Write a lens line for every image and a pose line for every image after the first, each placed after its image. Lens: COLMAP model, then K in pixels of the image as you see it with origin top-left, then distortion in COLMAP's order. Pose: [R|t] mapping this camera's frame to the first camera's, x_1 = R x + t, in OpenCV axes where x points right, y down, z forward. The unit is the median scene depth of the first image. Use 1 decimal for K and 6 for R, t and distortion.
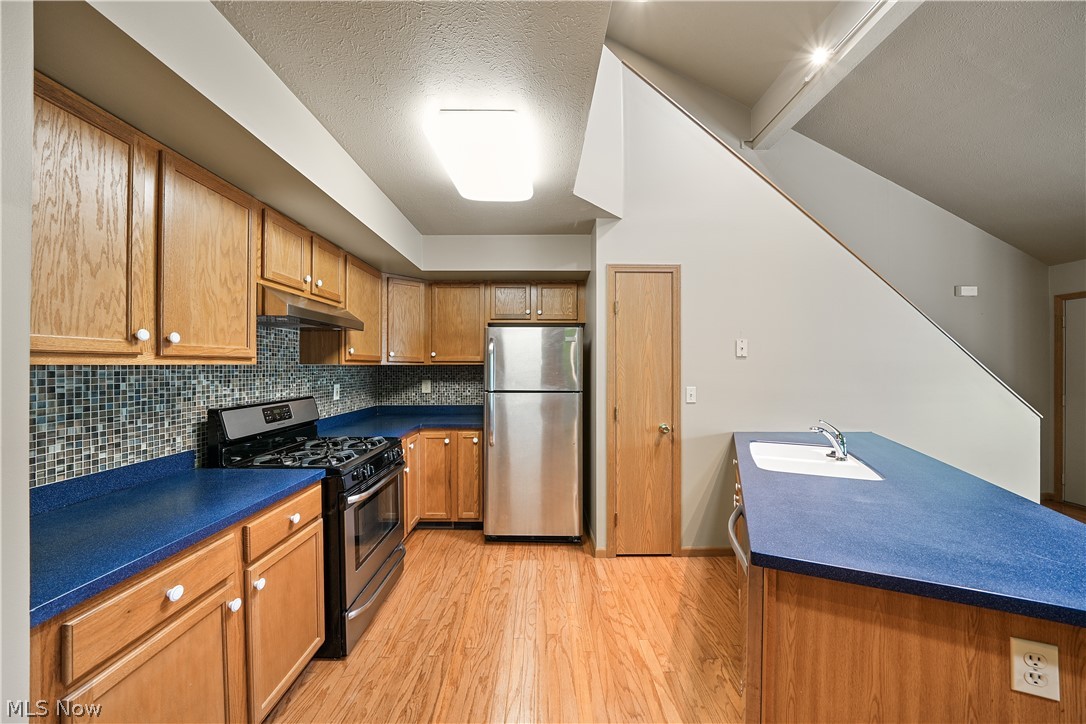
lens RADIAL K [[375.9, 0, 538.5], [0, 375.9, 364.9], [0, 0, 1]] dist [-0.024137, 0.002122]
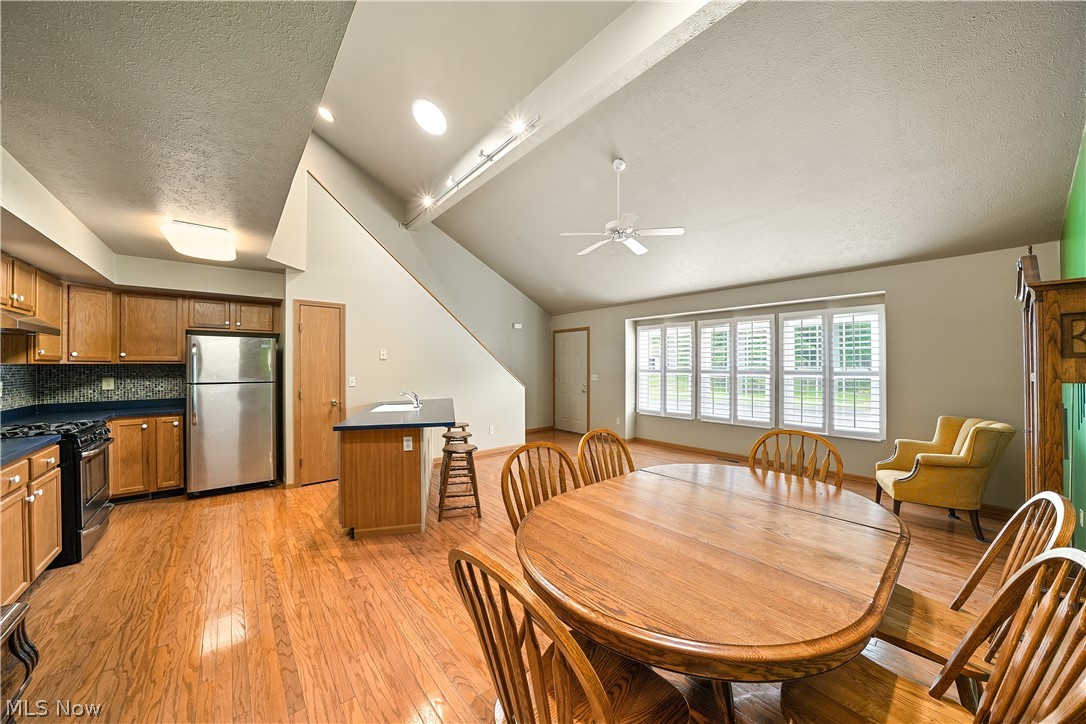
lens RADIAL K [[375.9, 0, 540.0], [0, 375.9, 365.3], [0, 0, 1]] dist [-0.024137, 0.002122]
pose [[0.766861, -0.001915, 0.641811, -0.024346], [0.000026, 0.999996, 0.002953, 0.001494], [-0.641814, -0.002248, 0.766857, -0.836702]]
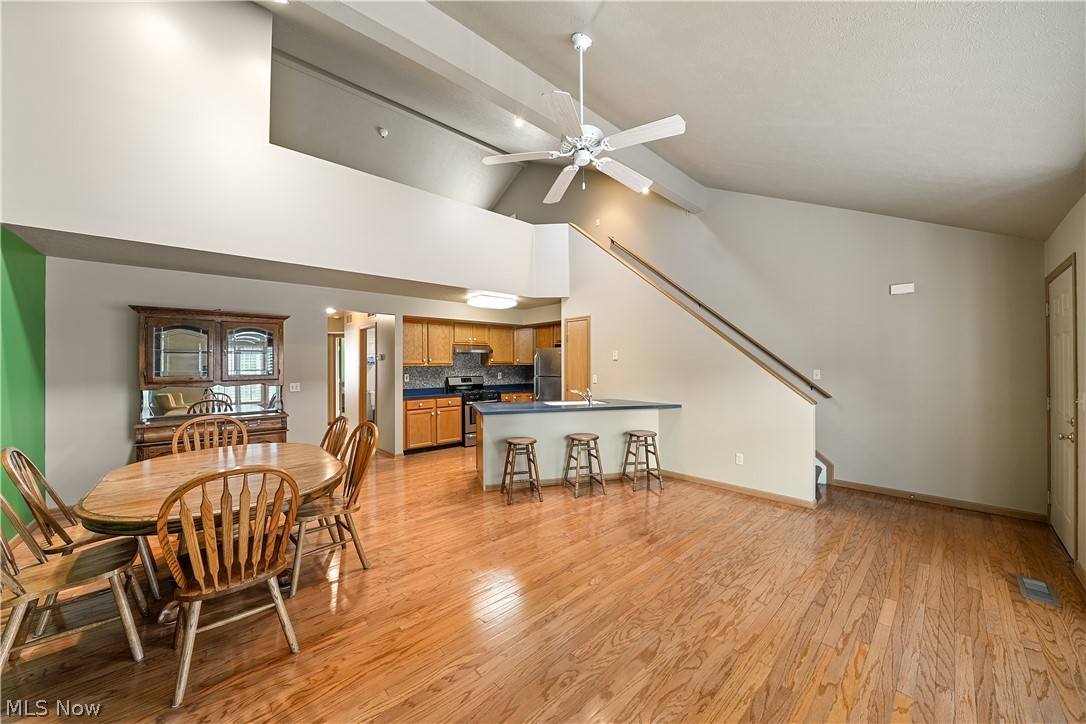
lens RADIAL K [[375.9, 0, 537.0], [0, 375.9, 362.1], [0, 0, 1]] dist [-0.024137, 0.002122]
pose [[0.664435, -0.010542, -0.747272, 1.721919], [0.008065, 0.999943, -0.006935, -0.000979], [0.747303, -0.001419, 0.664482, -0.583820]]
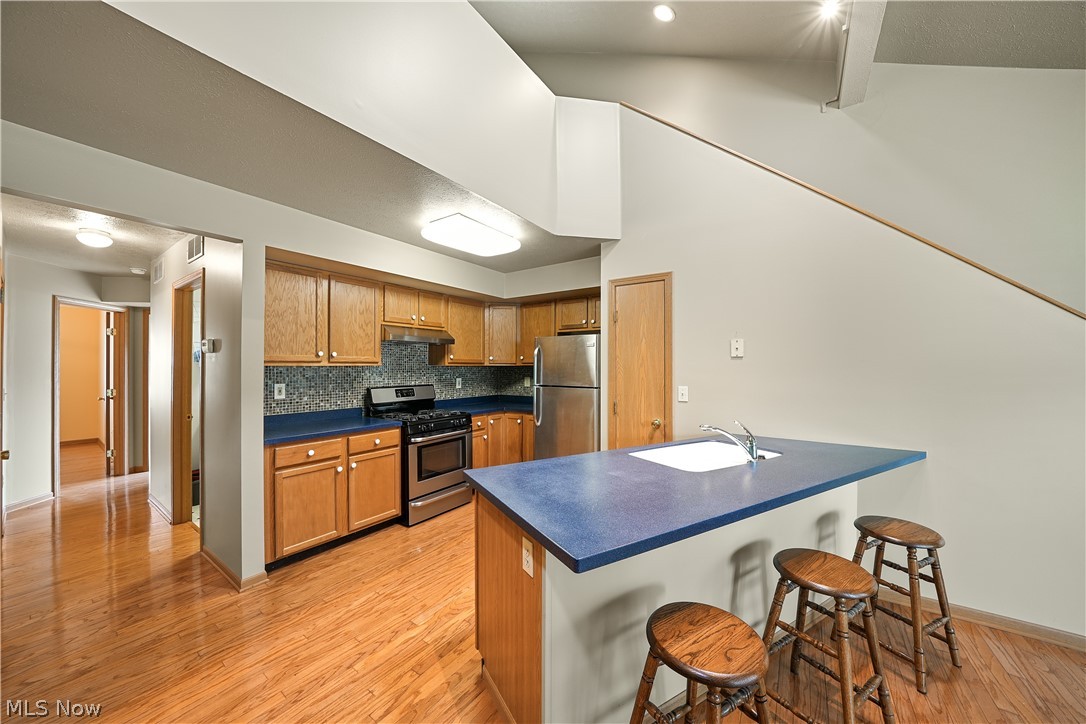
lens RADIAL K [[375.9, 0, 538.3], [0, 375.9, 364.8], [0, 0, 1]] dist [-0.024137, 0.002122]
pose [[0.820618, -0.002074, -0.571473, 0.676913], [0.001135, 0.999997, -0.002000, -0.000092], [0.571476, 0.000992, 0.820618, -0.095600]]
